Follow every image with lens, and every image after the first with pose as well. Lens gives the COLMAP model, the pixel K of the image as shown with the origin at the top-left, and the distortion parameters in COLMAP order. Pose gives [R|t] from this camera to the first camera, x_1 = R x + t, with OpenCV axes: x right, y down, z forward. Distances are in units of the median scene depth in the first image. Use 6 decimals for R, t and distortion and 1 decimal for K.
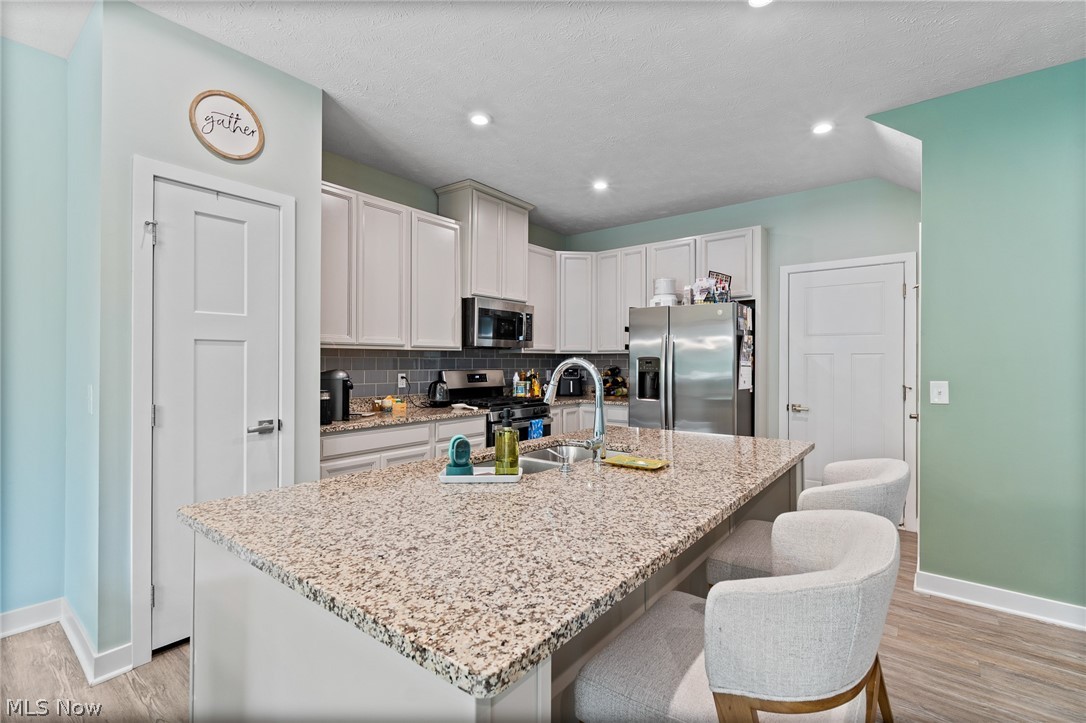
lens RADIAL K [[482.9, 0, 549.0], [0, 482.9, 360.5], [0, 0, 1]] dist [0.000123, -0.000617]
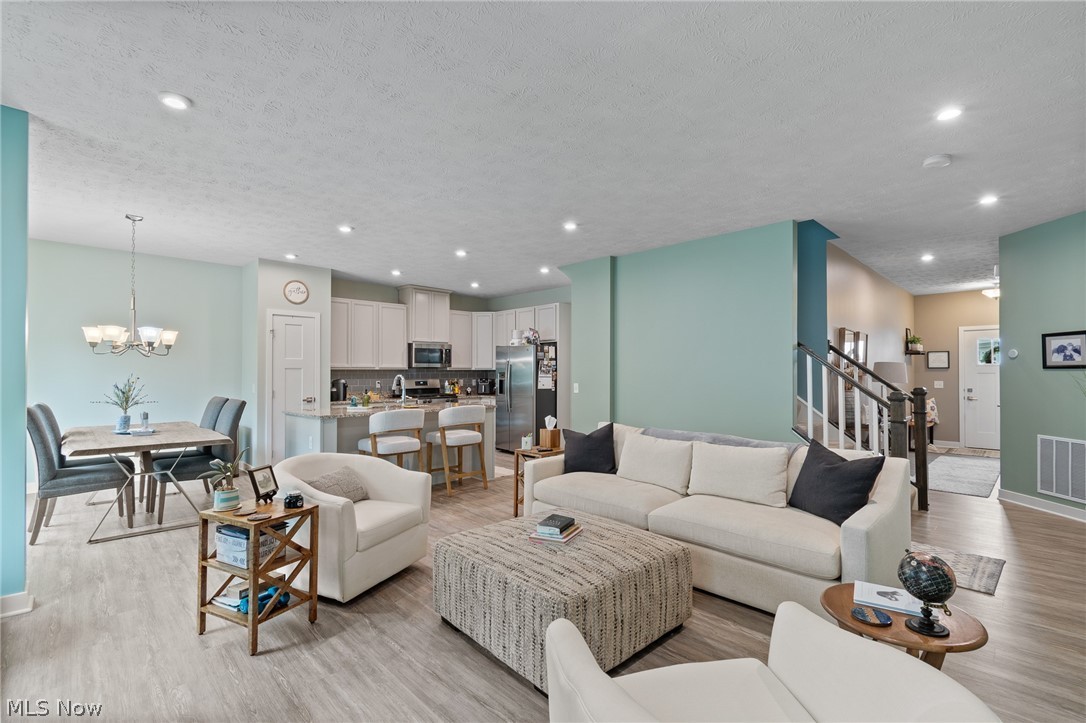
lens RADIAL K [[482.4, 0, 547.8], [0, 482.4, 367.5], [0, 0, 1]] dist [0.000867, -0.000210]
pose [[0.991840, -0.004426, -0.127412, 0.728942], [0.003544, 0.999968, -0.007146, -0.013259], [0.127440, 0.006636, 0.991824, -1.015952]]
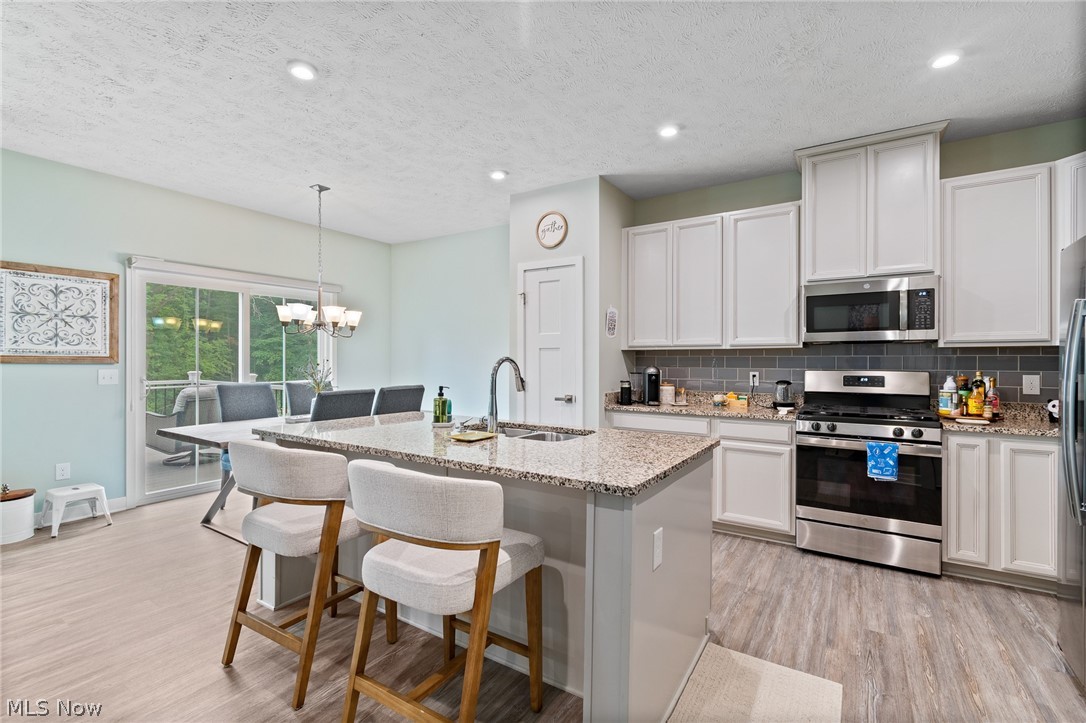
lens RADIAL K [[482.9, 0, 549.0], [0, 482.9, 360.5], [0, 0, 1]] dist [0.000123, -0.000617]
pose [[0.097268, -0.000883, -0.995258, 0.725968], [0.000885, 0.999999, -0.000801, 0.003680], [0.995258, -0.000803, 0.097269, 0.520412]]
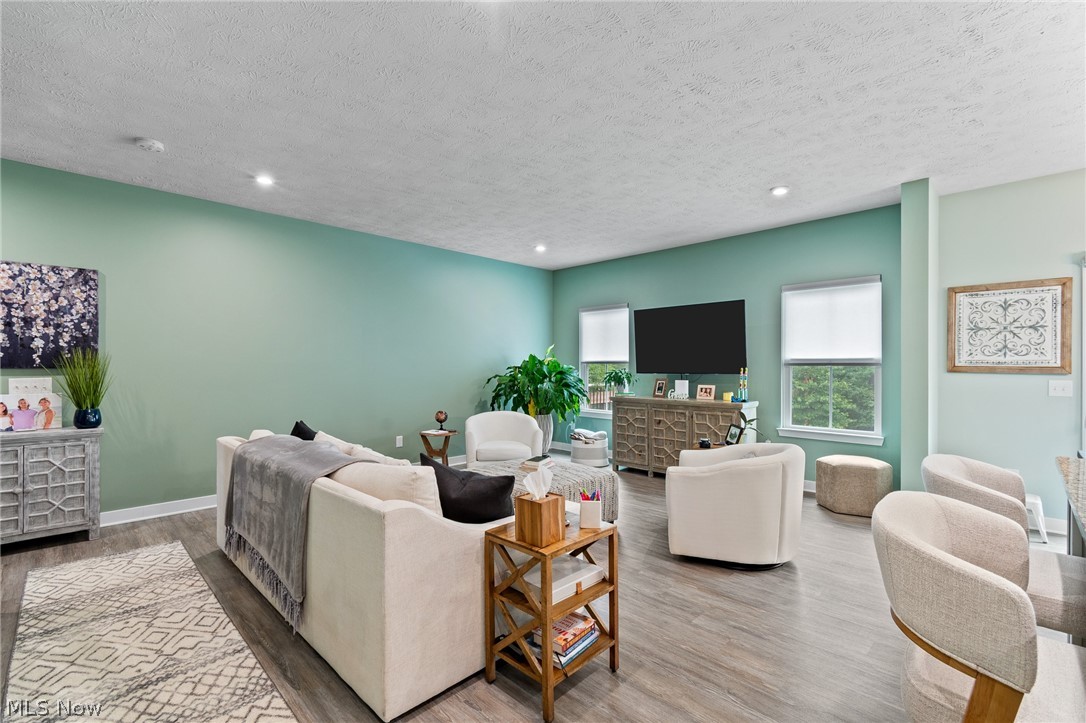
lens RADIAL K [[482.4, 0, 547.8], [0, 482.4, 367.5], [0, 0, 1]] dist [0.000867, -0.000210]
pose [[-0.993350, -0.006521, 0.114948, 0.504990], [-0.006578, 0.999978, -0.000116, 0.002266], [-0.114945, -0.000871, -0.993371, 0.781467]]
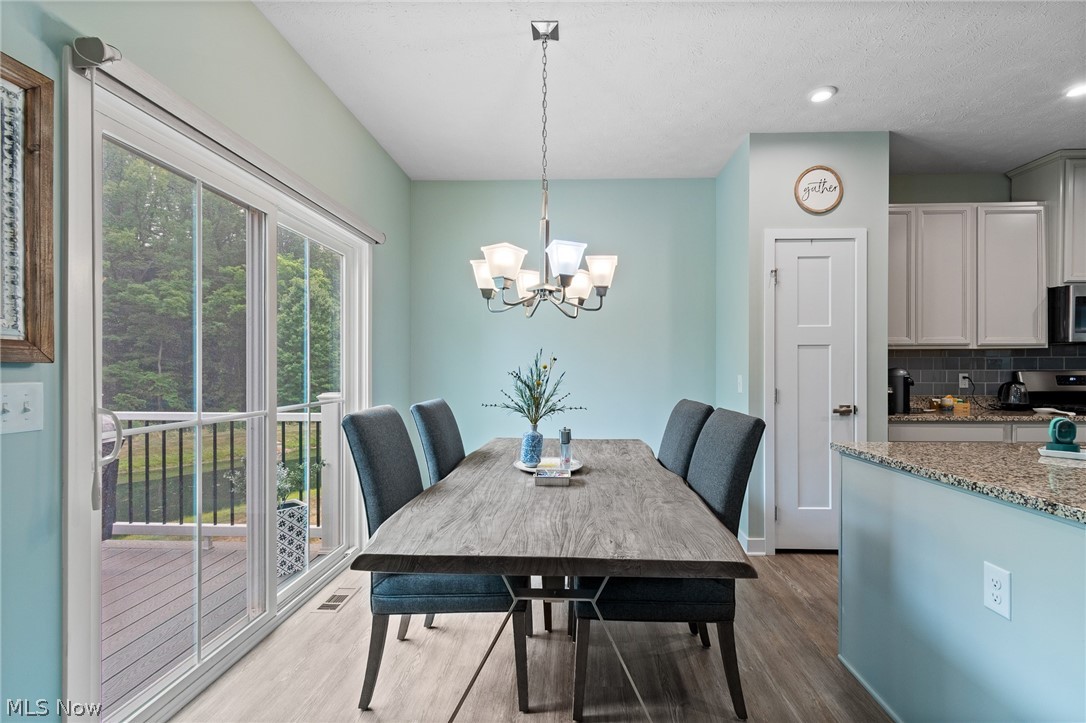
lens RADIAL K [[487.9, 0, 561.3], [0, 487.9, 369.2], [0, 0, 1]] dist [-0.000565, -0.000351]
pose [[0.583753, -0.002356, -0.811928, 0.024311], [0.005169, 0.999986, 0.000814, 0.014468], [0.811915, -0.004672, 0.583757, -0.263725]]
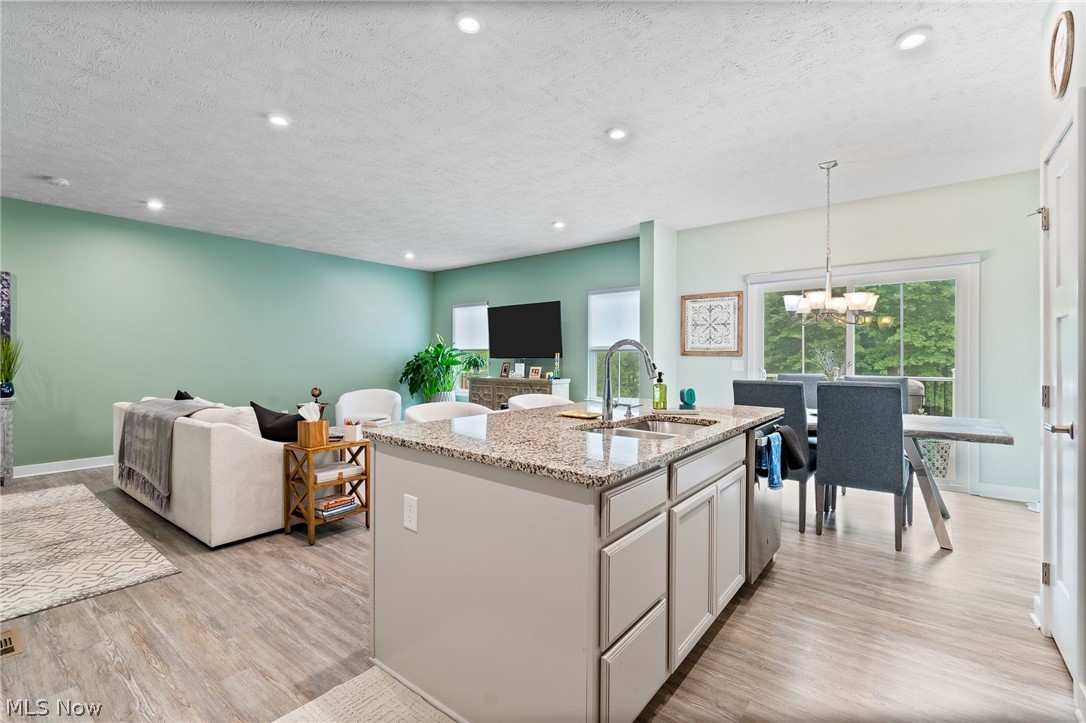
lens RADIAL K [[482.9, 0, 549.0], [0, 482.9, 360.5], [0, 0, 1]] dist [0.000123, -0.000617]
pose [[-0.999979, -0.006492, -0.000617, 0.133218], [-0.006493, 0.999978, 0.001164, 0.025513], [0.000610, 0.001168, -0.999999, 1.164135]]
